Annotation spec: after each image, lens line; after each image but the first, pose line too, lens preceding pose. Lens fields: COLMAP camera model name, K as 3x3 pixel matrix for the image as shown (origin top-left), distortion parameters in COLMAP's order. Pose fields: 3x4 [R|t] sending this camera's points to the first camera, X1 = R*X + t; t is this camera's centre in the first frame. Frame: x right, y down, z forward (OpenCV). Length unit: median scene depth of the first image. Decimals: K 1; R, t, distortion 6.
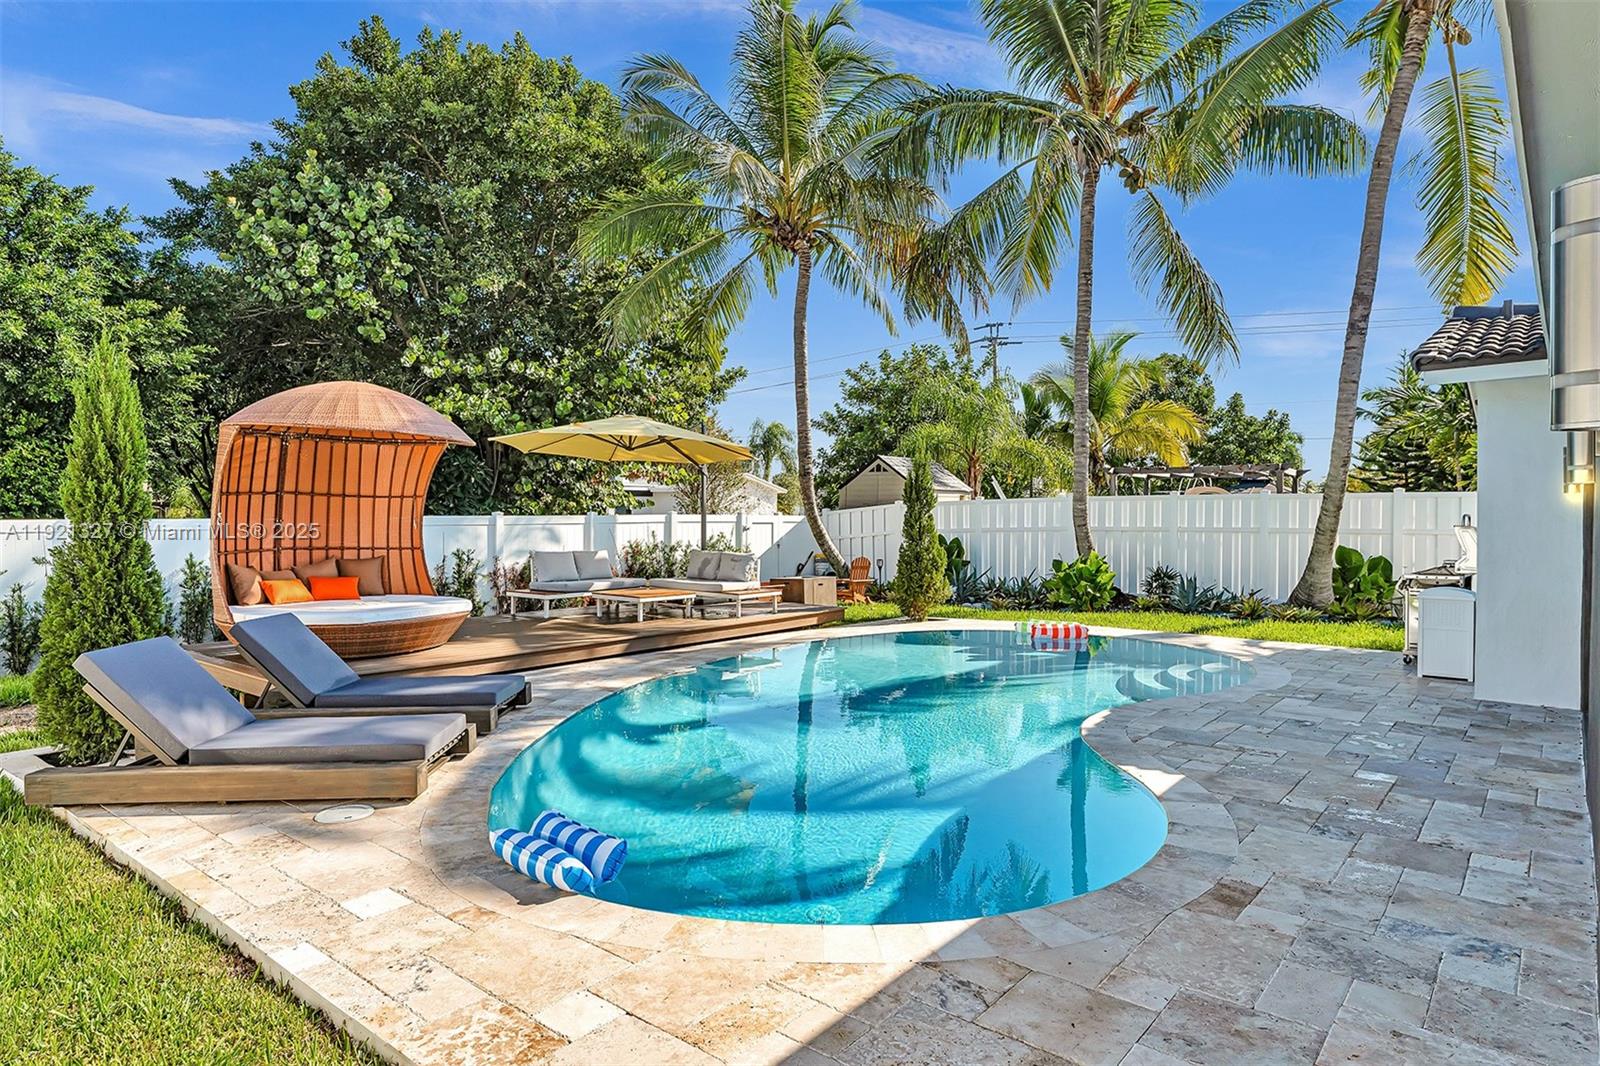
lens RADIAL K [[943.0, 0, 754.9], [0, 943.0, 522.6], [0, 0, 1]] dist [0.015583, -0.000607]
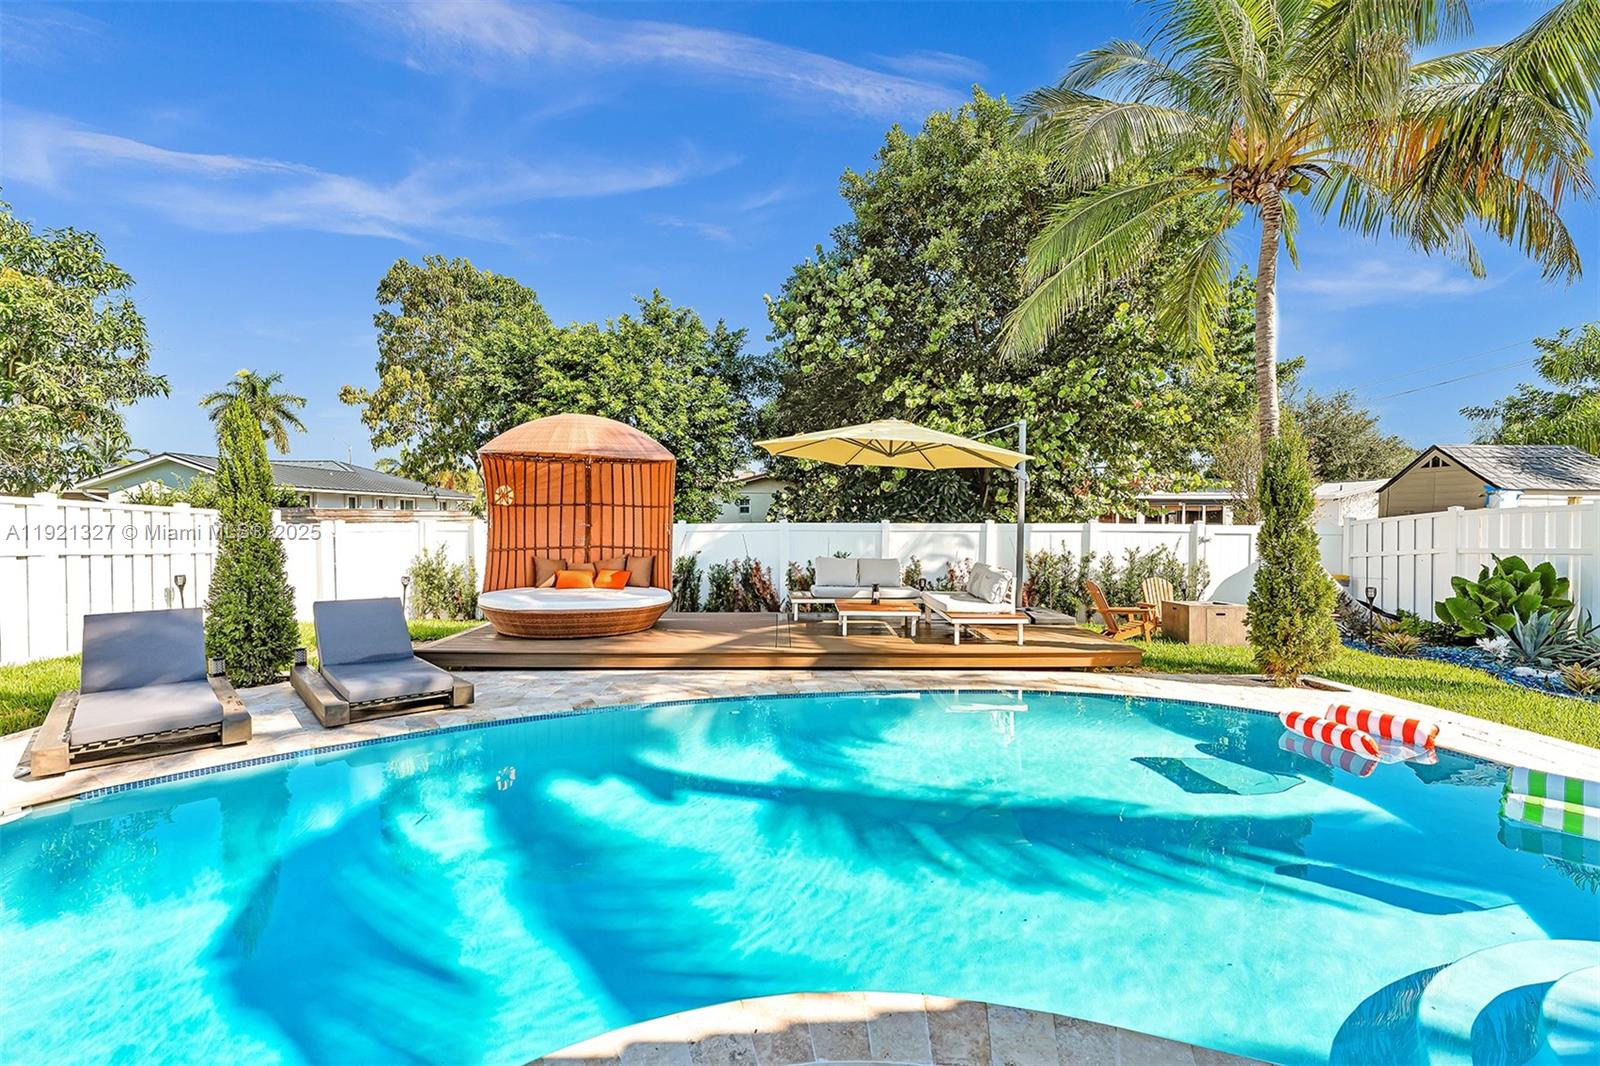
lens RADIAL K [[704.1, 0, 771.1], [0, 704.1, 526.2], [0, 0, 1]] dist [-0.000674, -0.000374]
pose [[0.669803, 0.012244, -0.742438, 0.306536], [-0.012314, 0.999910, 0.005381, -0.007323], [0.742437, 0.005538, 0.669893, 0.400960]]
